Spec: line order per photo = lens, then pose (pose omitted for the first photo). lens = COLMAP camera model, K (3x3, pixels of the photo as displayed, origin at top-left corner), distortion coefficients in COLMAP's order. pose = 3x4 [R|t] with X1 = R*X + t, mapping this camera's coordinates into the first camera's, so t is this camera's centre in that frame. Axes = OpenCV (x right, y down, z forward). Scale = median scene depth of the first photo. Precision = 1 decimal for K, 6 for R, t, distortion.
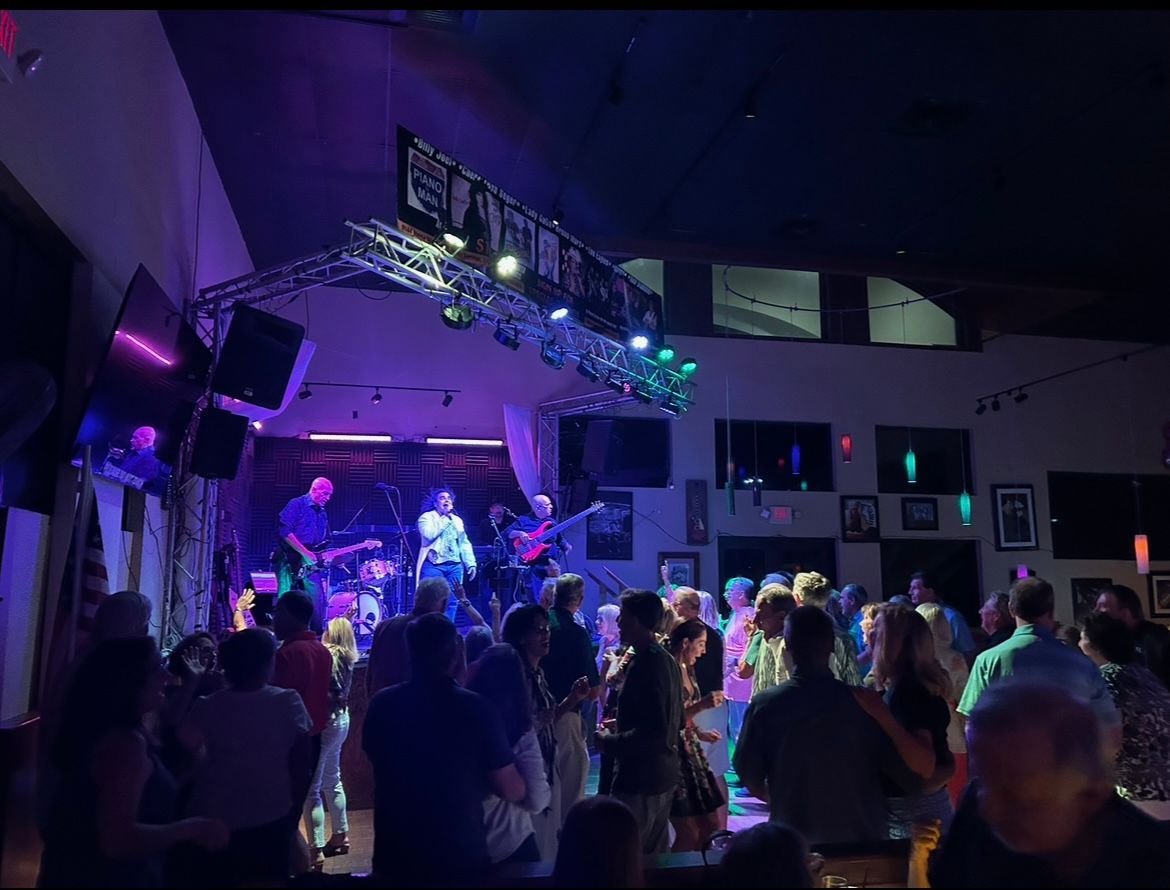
lens RADIAL K [[870.8, 0, 590.3], [0, 870.8, 449.9], [0, 0, 1]] dist [0.032485, -0.021862]
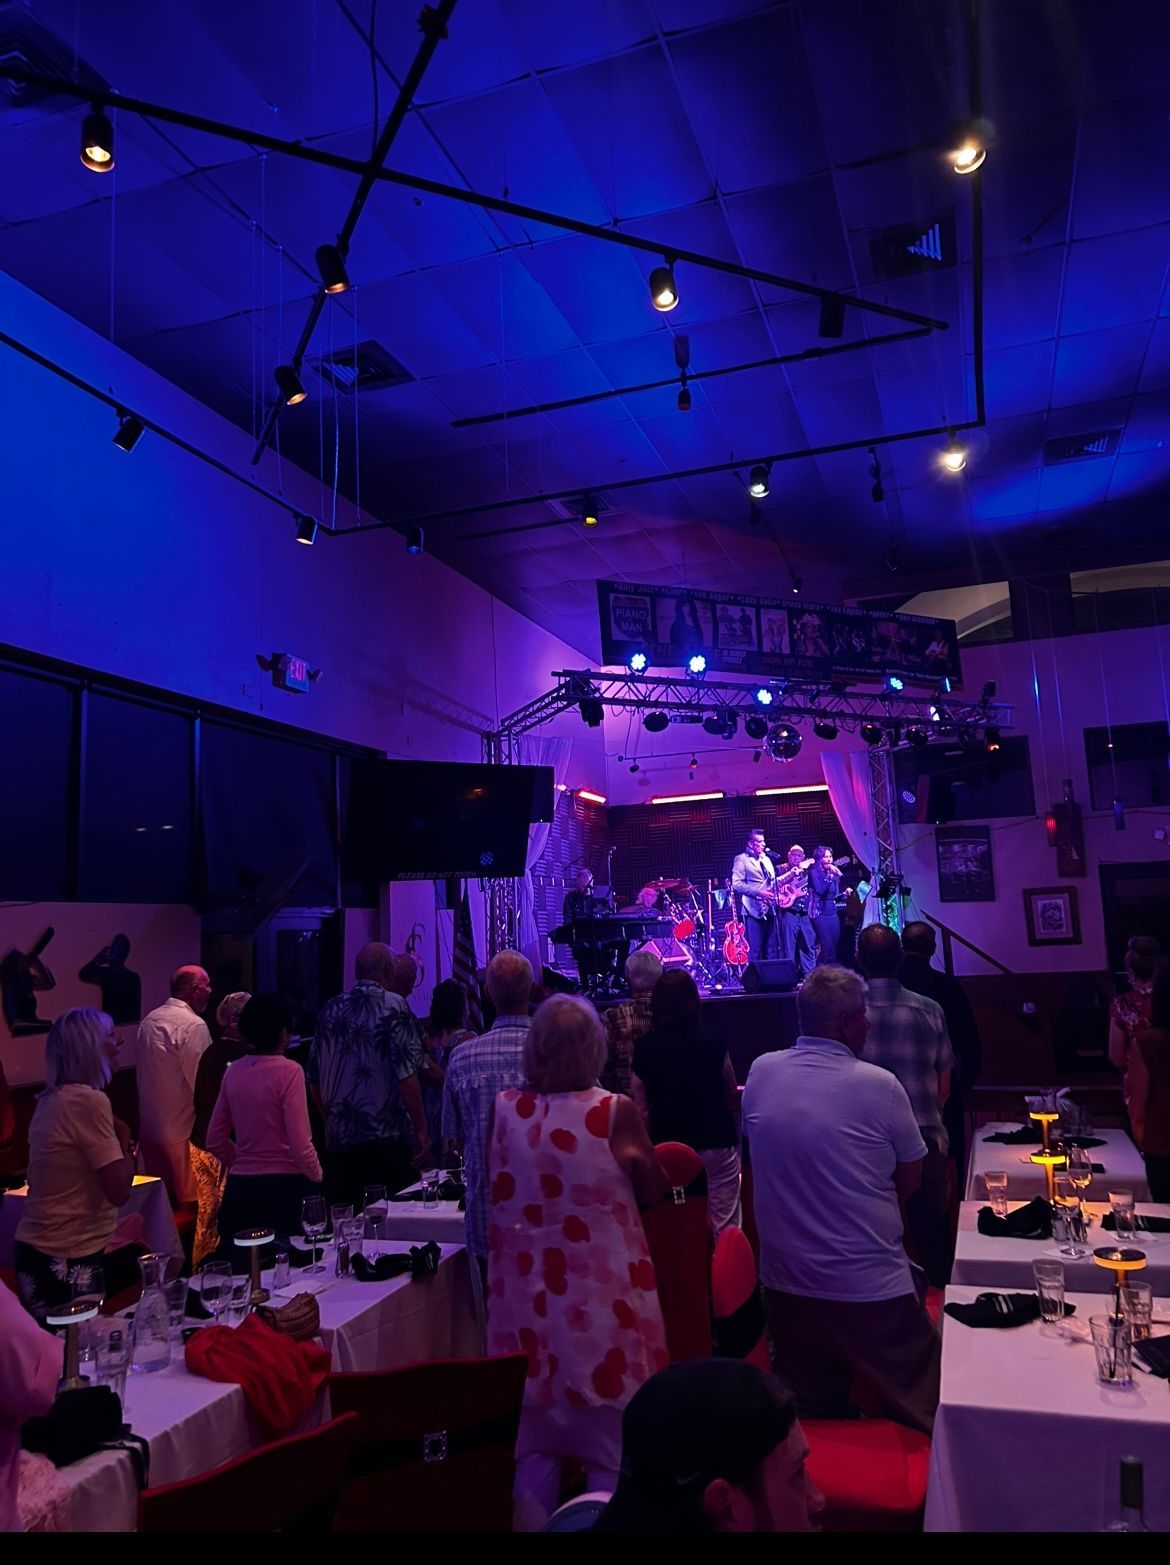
lens RADIAL K [[1205.5, 0, 566.4], [0, 1205.5, 754.4], [0, 0, 1]] dist [0.025938, -0.023420]
pose [[0.833965, -0.115246, -0.539649, 0.510604], [0.120972, 0.992342, -0.024973, -0.061420], [0.538394, -0.044456, 0.841520, -0.400595]]
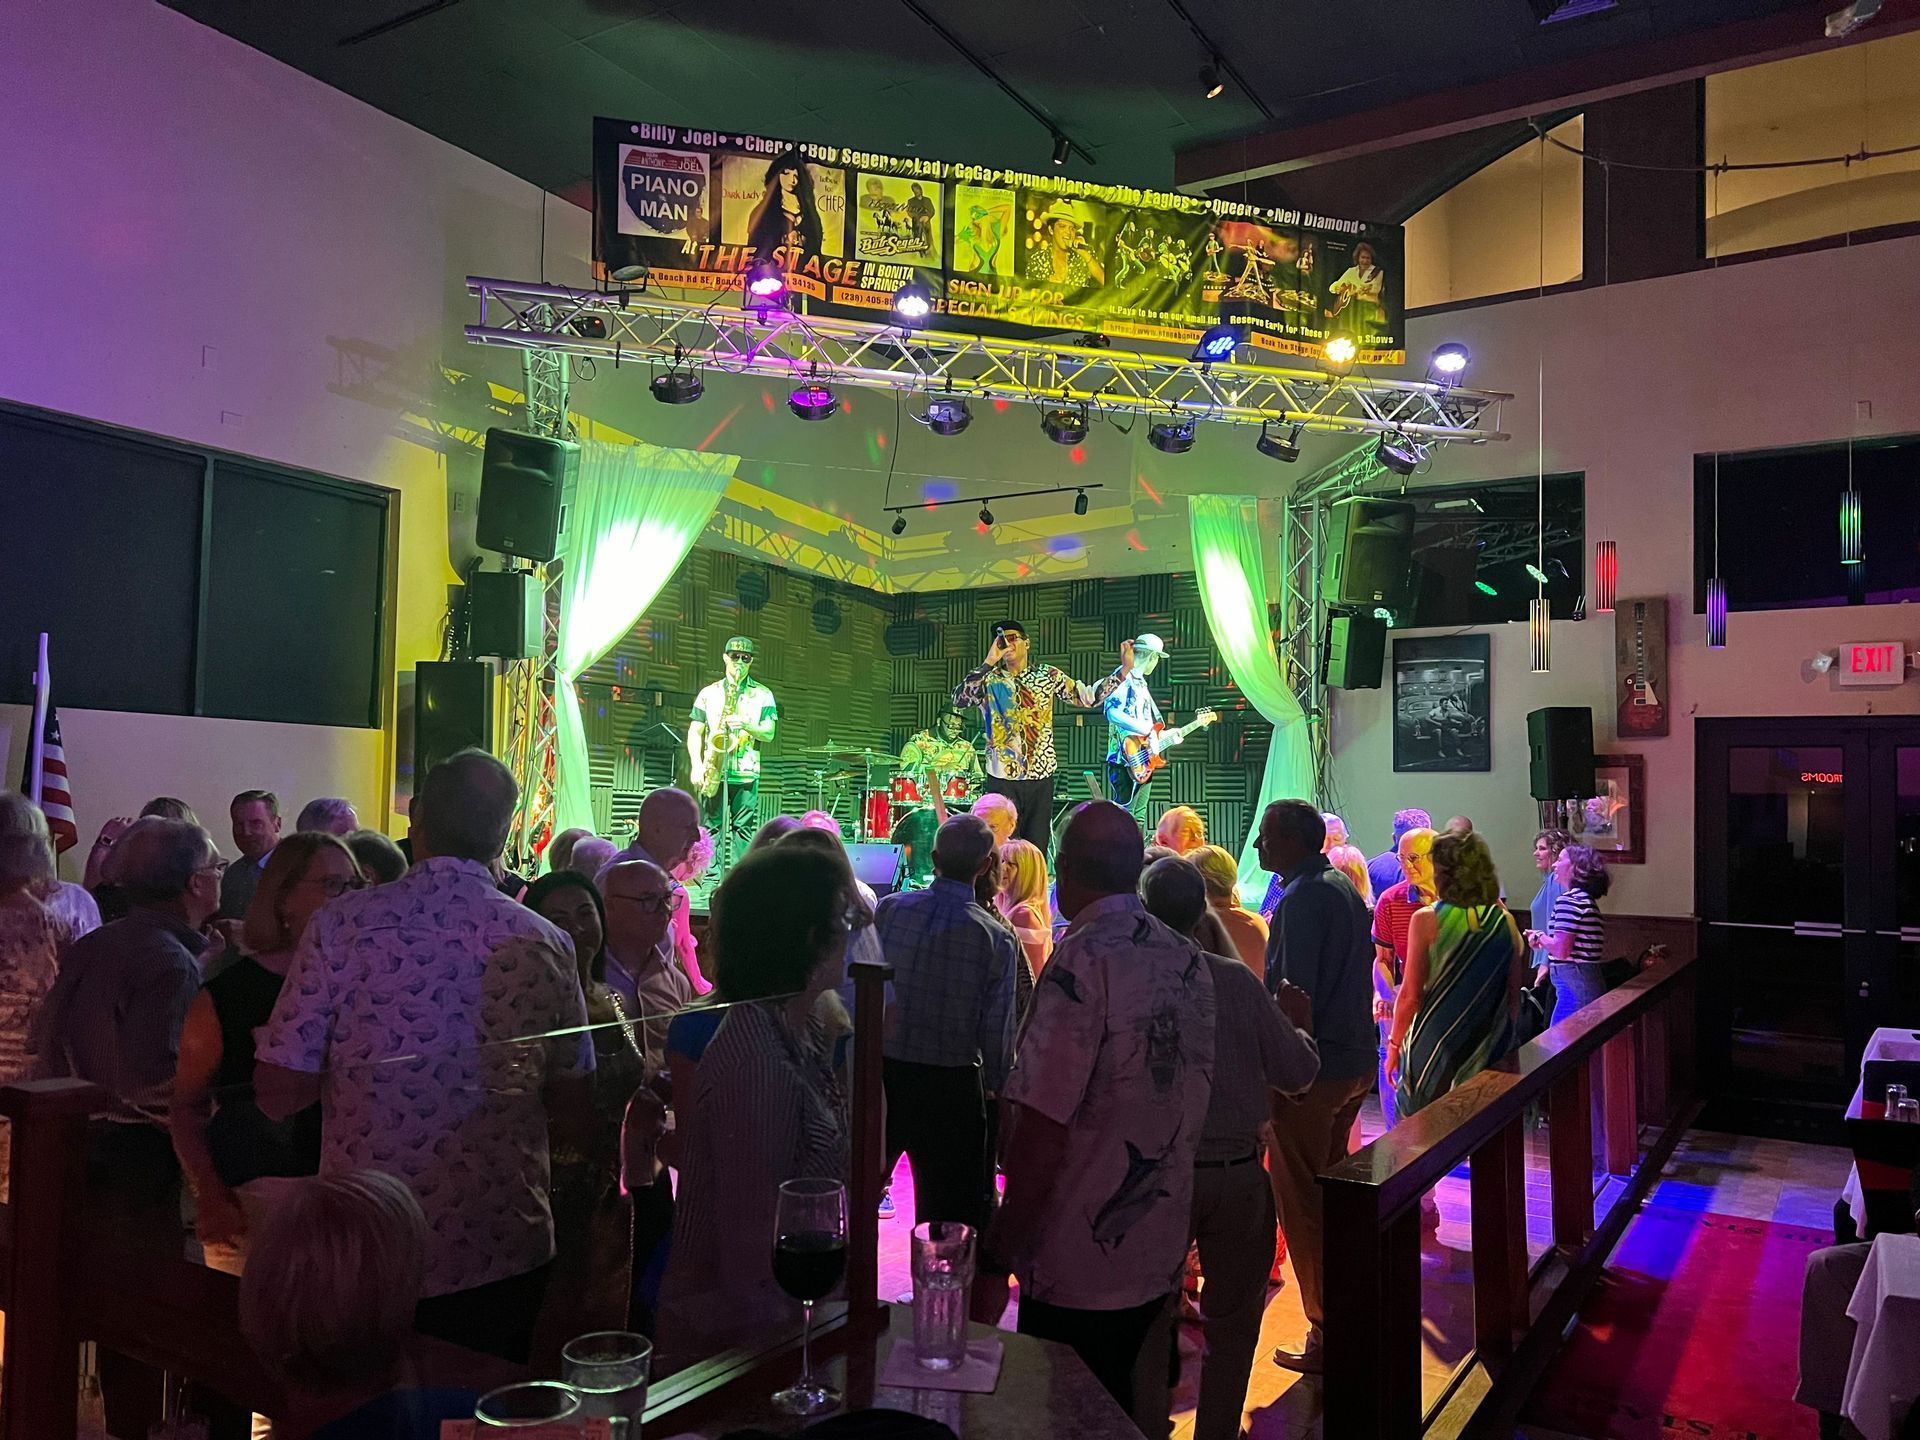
lens RADIAL K [[1479.0, 0, 972.0], [0, 1479.0, 734.3], [0, 0, 1]] dist [0.025938, -0.023420]
pose [[0.701250, -0.024057, -0.712509, 0.601978], [0.085349, 0.995075, 0.050403, 0.051307], [0.707788, -0.096157, 0.699850, 0.276362]]
